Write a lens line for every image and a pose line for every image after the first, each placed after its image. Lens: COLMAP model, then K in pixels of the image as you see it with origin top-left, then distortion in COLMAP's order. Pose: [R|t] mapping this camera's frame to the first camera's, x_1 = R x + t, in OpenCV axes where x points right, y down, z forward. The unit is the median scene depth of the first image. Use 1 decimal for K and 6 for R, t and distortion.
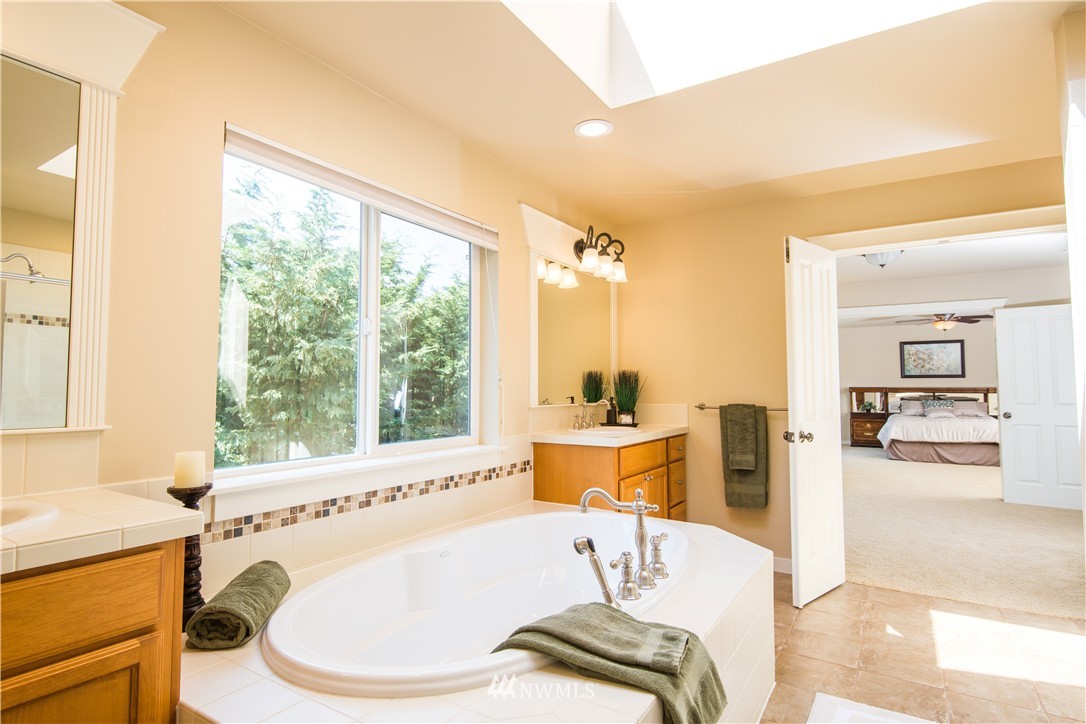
lens RADIAL K [[569.6, 0, 541.9], [0, 569.6, 360.7], [0, 0, 1]] dist [0.002580, -0.000179]
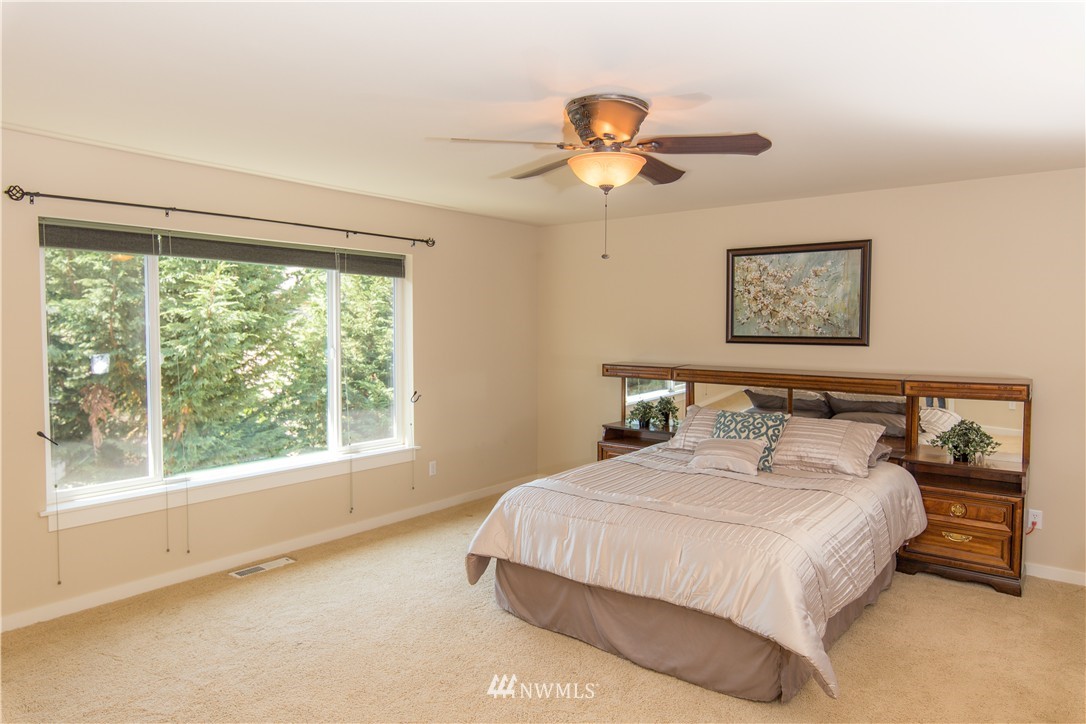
lens RADIAL K [[708.5, 0, 543.4], [0, 708.5, 360.9], [0, 0, 1]] dist [-0.004636, -0.000505]
pose [[0.996394, 0.006987, -0.084557, 0.556675], [0.001204, 0.995339, 0.096433, -0.004280], [0.084836, -0.096187, 0.991741, 0.516099]]
